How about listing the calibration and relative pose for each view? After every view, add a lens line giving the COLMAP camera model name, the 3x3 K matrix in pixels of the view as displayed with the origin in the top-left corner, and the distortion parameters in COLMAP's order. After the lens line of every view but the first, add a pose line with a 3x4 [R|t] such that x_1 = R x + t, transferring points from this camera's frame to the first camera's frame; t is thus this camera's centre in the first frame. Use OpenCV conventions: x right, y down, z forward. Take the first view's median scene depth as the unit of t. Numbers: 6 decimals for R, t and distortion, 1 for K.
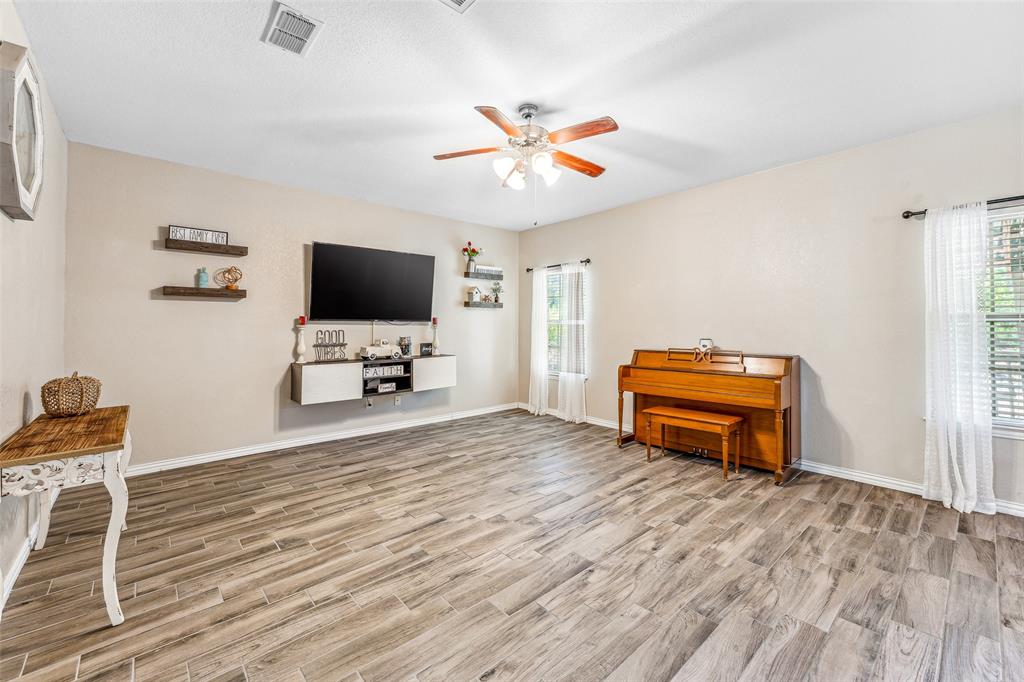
lens RADIAL K [[416.4, 0, 520.2], [0, 416.4, 325.0], [0, 0, 1]] dist [0.003939, -0.000103]
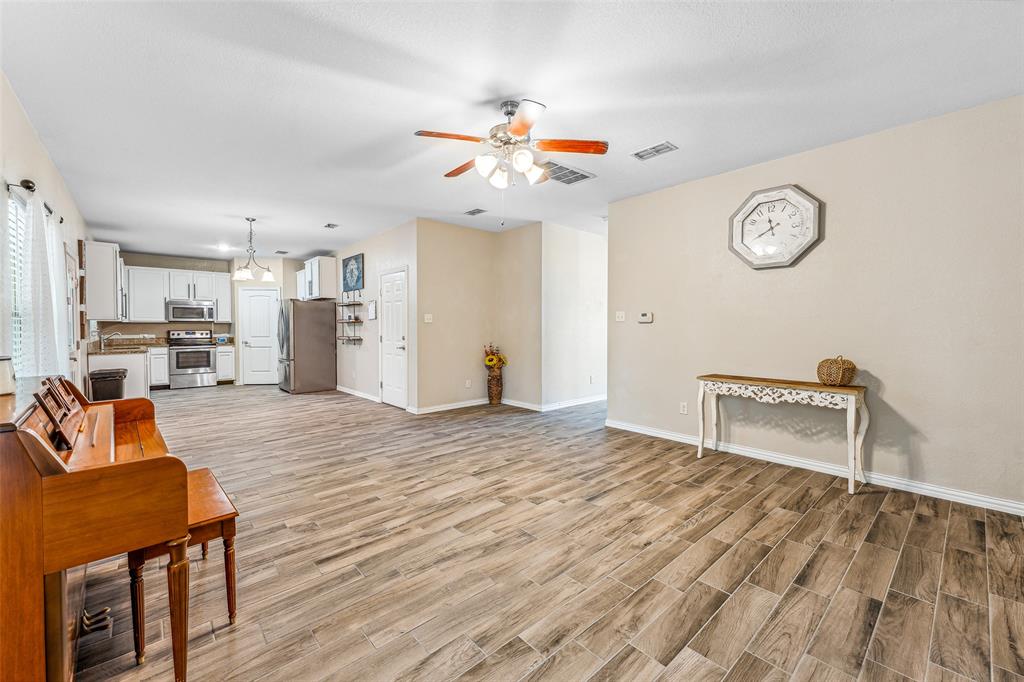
lens RADIAL K [[416.4, 0, 507.0], [0, 416.4, 333.7], [0, 0, 1]] dist [0.003939, -0.000103]
pose [[-0.999588, 0.002247, 0.028614, -0.004070], [0.002664, 0.999890, 0.014561, 0.013345], [-0.028578, 0.014631, -0.999484, 1.923377]]
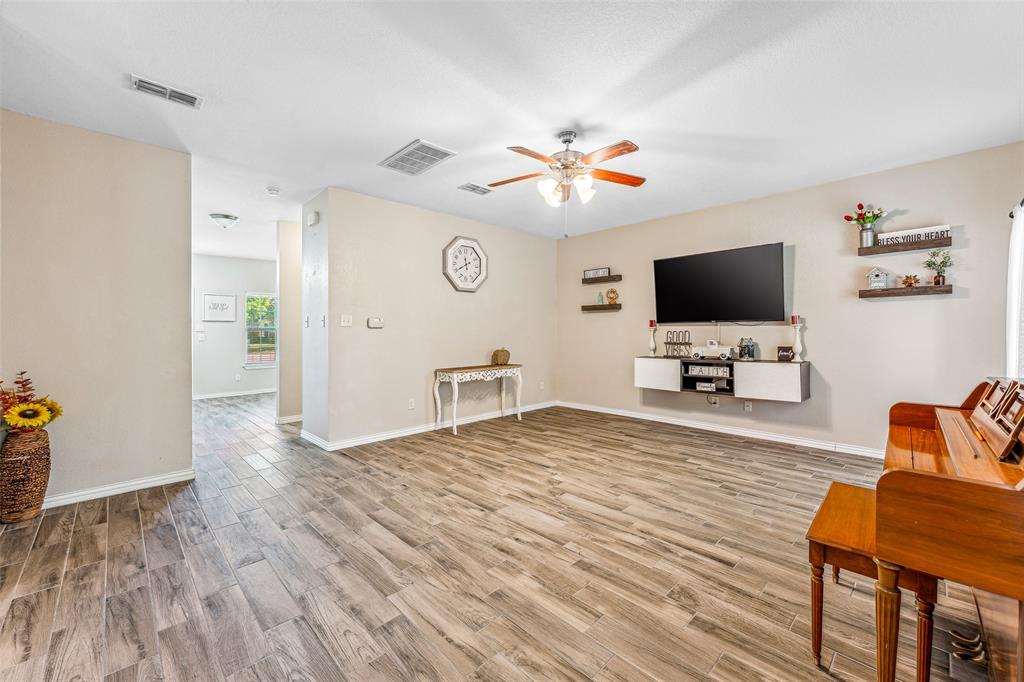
lens RADIAL K [[416.4, 0, 508.4], [0, 416.4, 334.3], [0, 0, 1]] dist [0.003939, -0.000103]
pose [[0.027737, 0.009756, -0.999568, 1.097693], [0.010175, 0.999898, 0.010041, 0.008654], [0.999563, -0.010449, 0.027635, 0.767531]]
